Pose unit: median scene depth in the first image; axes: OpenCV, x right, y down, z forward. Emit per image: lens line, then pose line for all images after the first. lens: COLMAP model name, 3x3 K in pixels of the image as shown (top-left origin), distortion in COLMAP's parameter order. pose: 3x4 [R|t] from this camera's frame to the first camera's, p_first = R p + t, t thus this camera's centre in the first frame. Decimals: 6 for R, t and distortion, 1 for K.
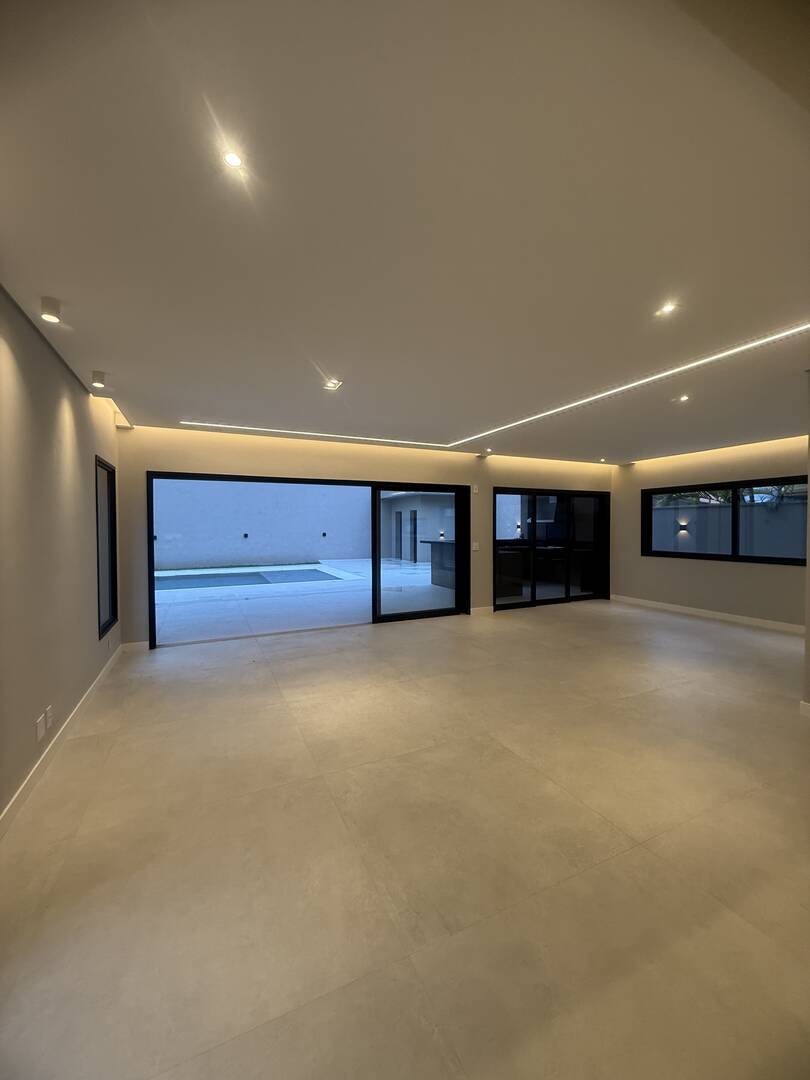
lens RADIAL K [[430.5, 0, 402.0], [0, 430.5, 531.6], [0, 0, 1]] dist [0.010548, 0.000207]
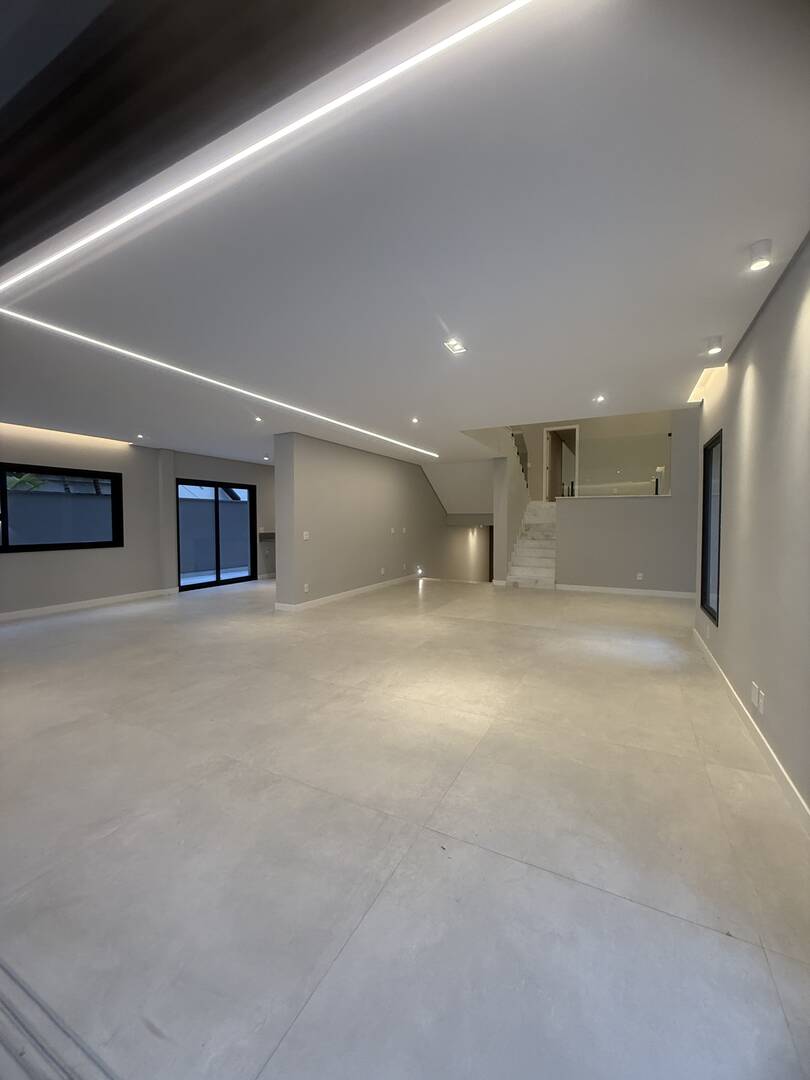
lens RADIAL K [[430.5, 0, 401.2], [0, 430.5, 541.6], [0, 0, 1]] dist [0.010548, 0.000207]
pose [[-0.609724, -0.033397, 0.791910, -0.791072], [0.008035, 0.998800, 0.048309, 0.017839], [-0.792573, 0.035818, -0.608724, 1.616532]]
